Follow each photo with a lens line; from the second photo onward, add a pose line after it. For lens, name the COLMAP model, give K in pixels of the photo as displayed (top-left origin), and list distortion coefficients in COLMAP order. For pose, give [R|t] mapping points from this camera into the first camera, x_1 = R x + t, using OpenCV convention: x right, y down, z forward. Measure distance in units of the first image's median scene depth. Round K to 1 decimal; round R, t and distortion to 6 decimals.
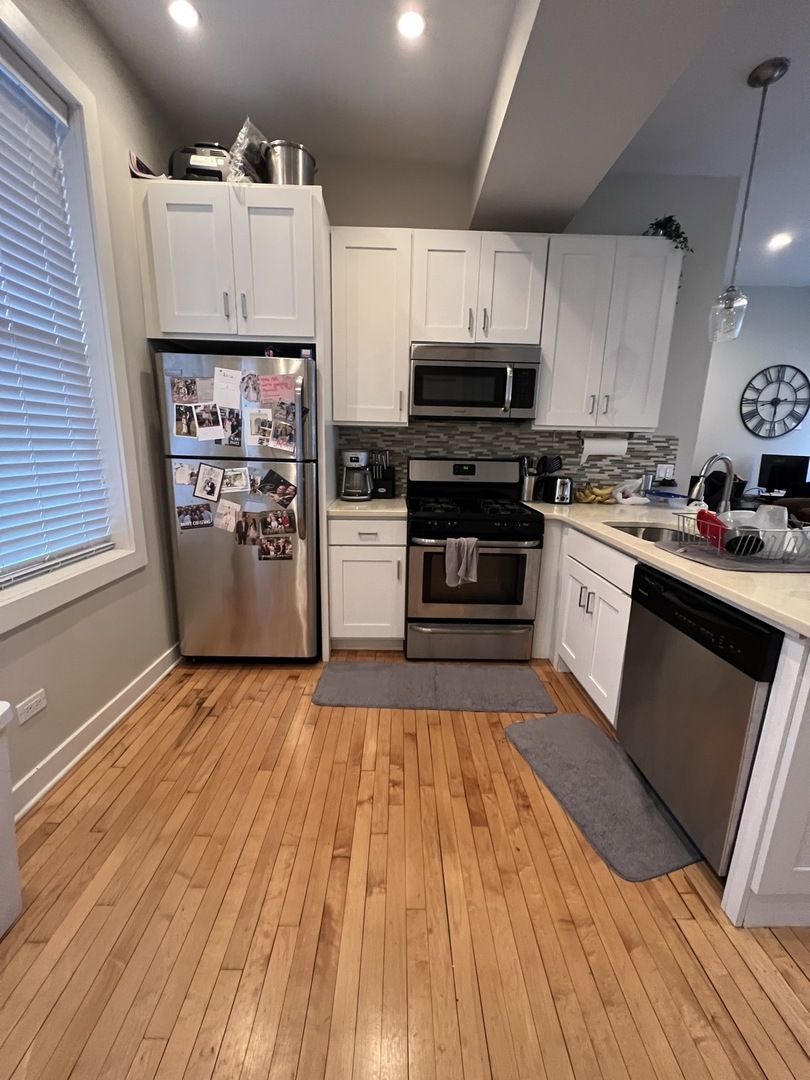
lens RADIAL K [[431.8, 0, 402.7], [0, 431.8, 540.6], [0, 0, 1]] dist [-0.000680, 0.000403]
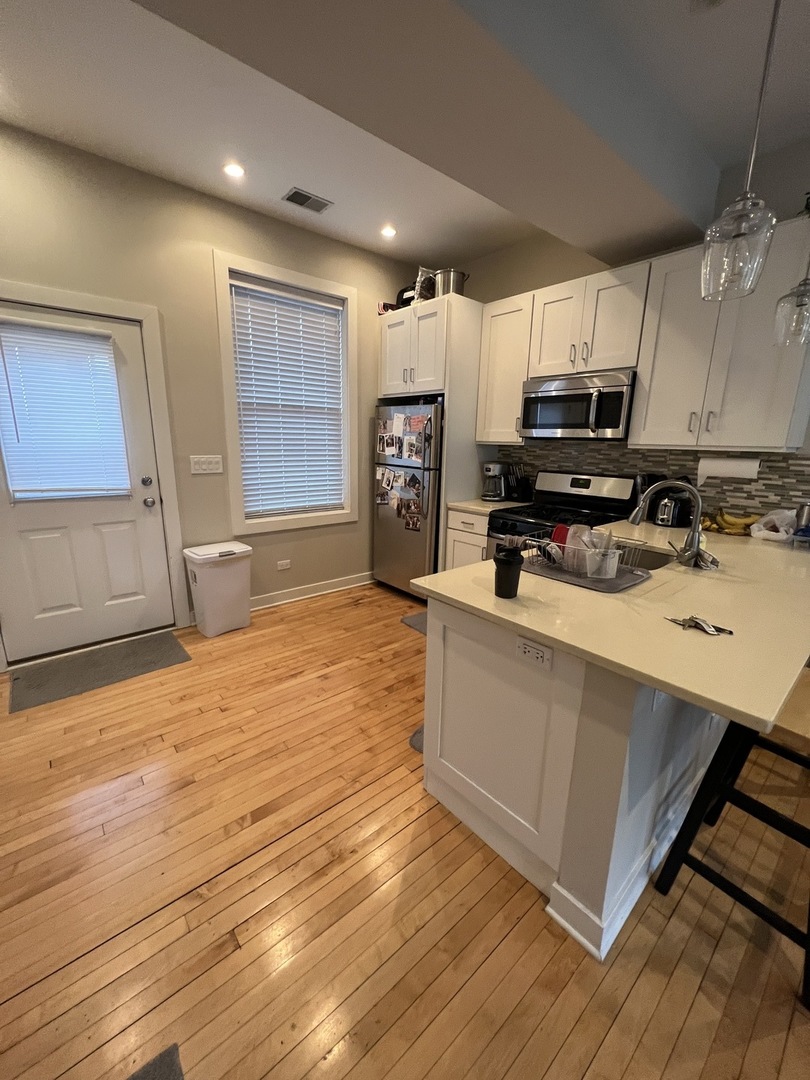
lens RADIAL K [[431.8, 0, 402.3], [0, 431.8, 539.9], [0, 0, 1]] dist [-0.000680, 0.000403]
pose [[0.635459, 0.166912, -0.753878, 0.893310], [-0.173803, 0.982220, 0.070965, -0.027286], [0.752319, 0.085931, 0.653170, -0.060281]]
